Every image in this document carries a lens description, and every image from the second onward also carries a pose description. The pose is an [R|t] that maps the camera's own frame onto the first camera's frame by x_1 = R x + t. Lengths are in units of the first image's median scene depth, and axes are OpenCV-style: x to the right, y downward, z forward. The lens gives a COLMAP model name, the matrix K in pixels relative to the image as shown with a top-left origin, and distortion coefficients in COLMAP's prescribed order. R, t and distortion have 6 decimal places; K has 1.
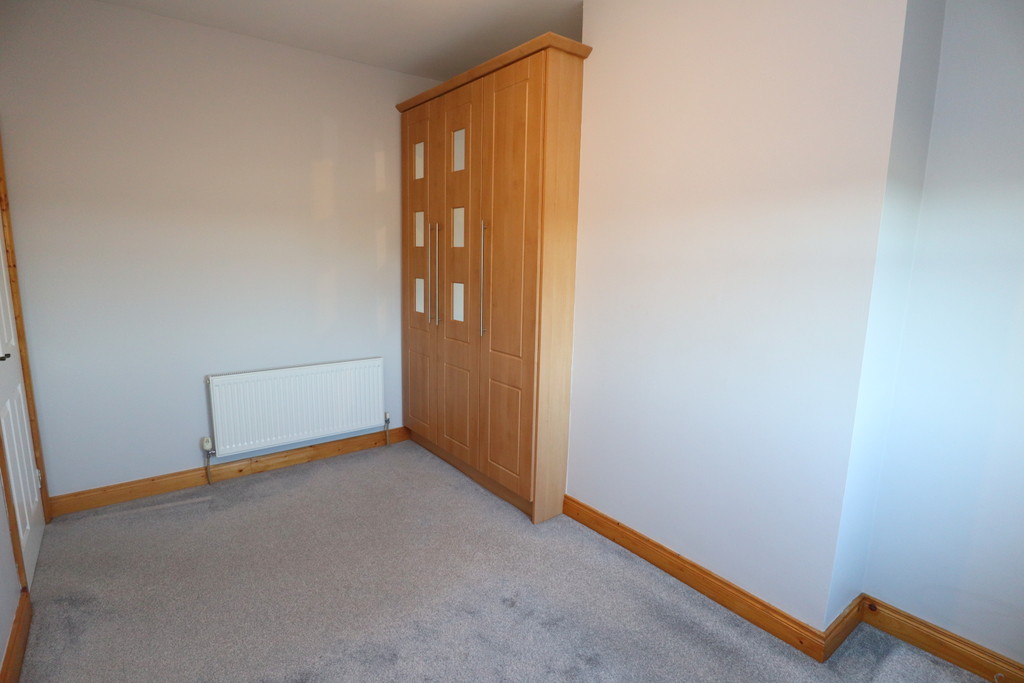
lens RADIAL K [[515.9, 0, 512.0], [0, 515.9, 341.5], [0, 0, 1]] dist [-0.052836, 0.022032]
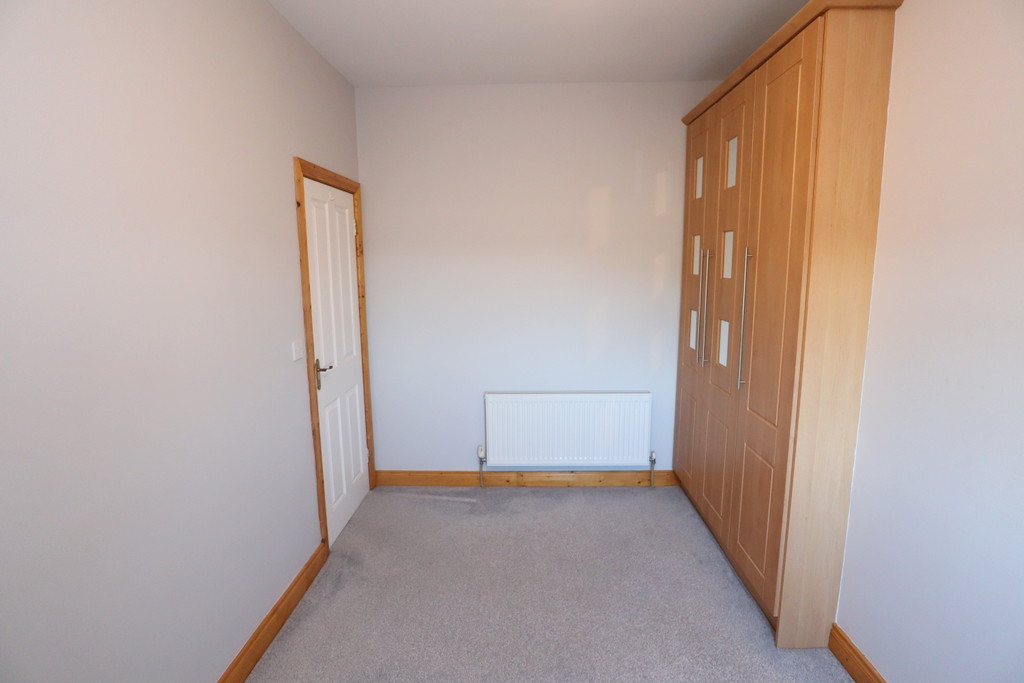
lens RADIAL K [[515.9, 0, 512.0], [0, 515.9, 341.5], [0, 0, 1]] dist [-0.052836, 0.022032]
pose [[0.774203, 0.070334, -0.629017, 0.161838], [-0.081304, 0.996625, 0.011368, -0.064290], [0.627693, 0.042340, 0.777309, 0.146002]]
